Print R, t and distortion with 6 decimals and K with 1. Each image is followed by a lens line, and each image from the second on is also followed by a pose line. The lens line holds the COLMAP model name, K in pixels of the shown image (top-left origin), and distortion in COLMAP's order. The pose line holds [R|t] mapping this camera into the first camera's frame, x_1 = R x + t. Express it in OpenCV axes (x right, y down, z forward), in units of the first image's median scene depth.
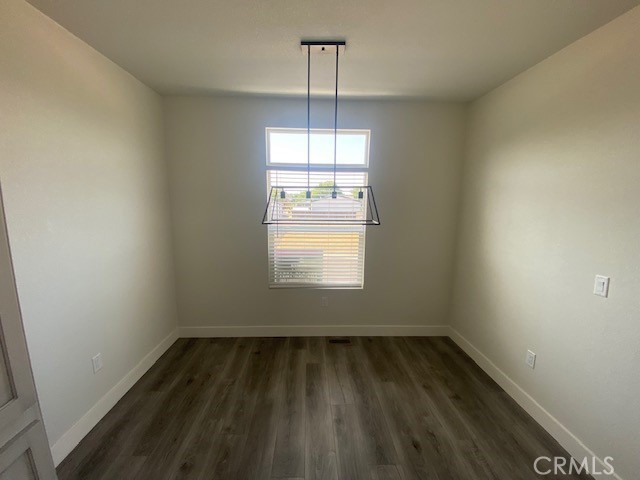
lens RADIAL K [[257.9, 0, 320.0], [0, 257.9, 240.0], [0, 0, 1]] dist [0.021521, -0.021094]
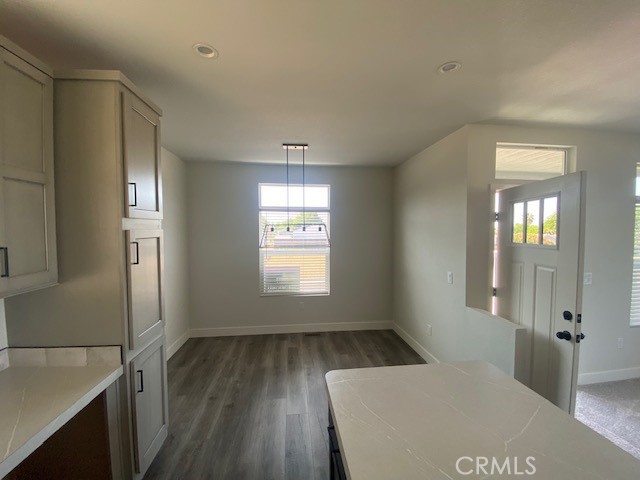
lens RADIAL K [[257.9, 0, 320.0], [0, 257.9, 240.0], [0, 0, 1]] dist [0.021521, -0.021094]
pose [[0.997393, -0.015505, 0.070469, 0.030501], [0.023118, 0.993825, -0.108528, 0.054104], [-0.068351, 0.109874, 0.991593, -0.461718]]
